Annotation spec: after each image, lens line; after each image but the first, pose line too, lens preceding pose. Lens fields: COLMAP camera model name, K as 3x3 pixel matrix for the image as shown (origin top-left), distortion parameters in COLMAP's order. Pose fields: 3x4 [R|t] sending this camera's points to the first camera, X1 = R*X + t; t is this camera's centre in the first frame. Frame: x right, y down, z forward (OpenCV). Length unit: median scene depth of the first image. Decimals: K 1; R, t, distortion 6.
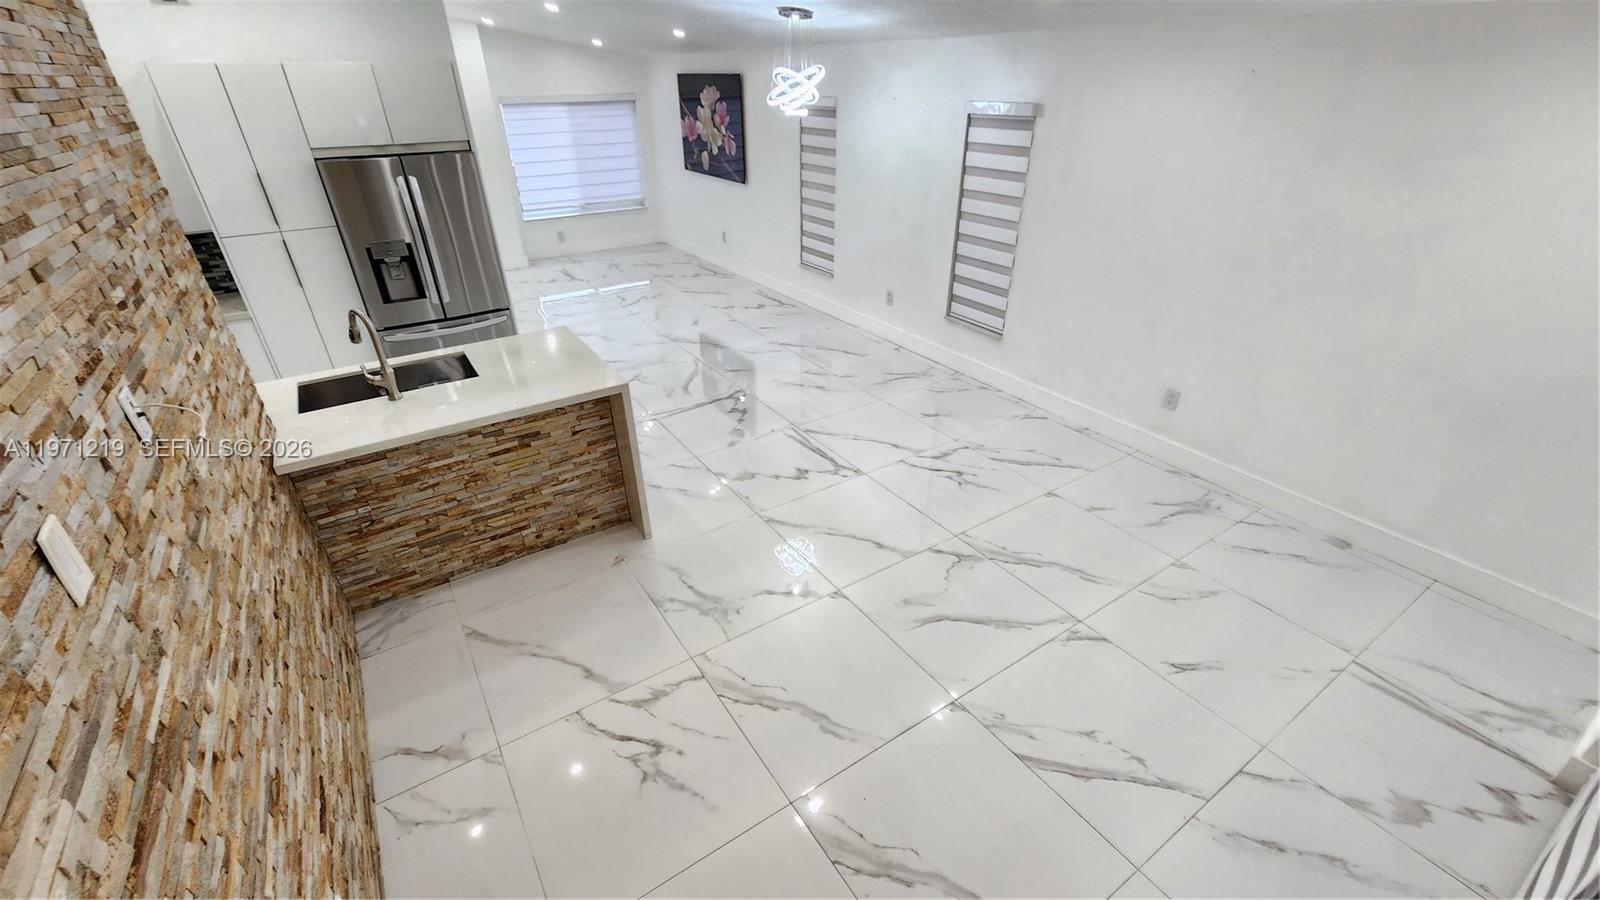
lens RADIAL K [[658.8, 0, 796.6], [0, 658.8, 463.7], [0, 0, 1]] dist [-0.000332, -0.000634]
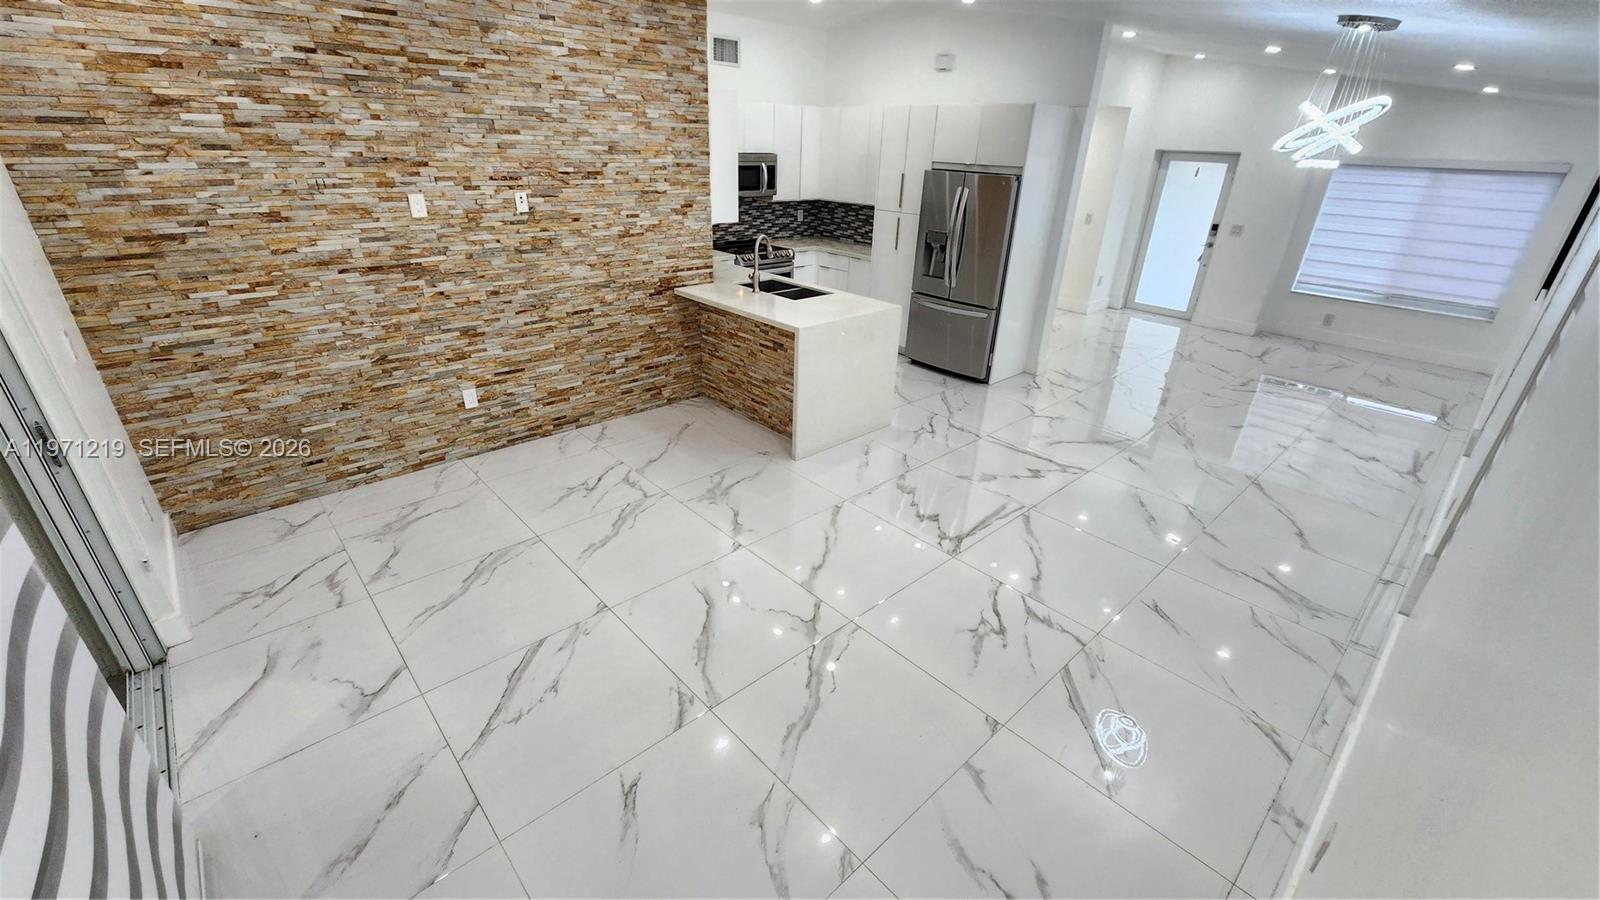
lens RADIAL K [[658.8, 0, 802.2], [0, 658.8, 460.1], [0, 0, 1]] dist [-0.000332, -0.000634]
pose [[0.161712, 0.446554, -0.880022, 0.926261], [-0.528227, 0.792420, 0.305035, -0.290685], [0.833562, 0.415523, 0.364025, 0.588093]]
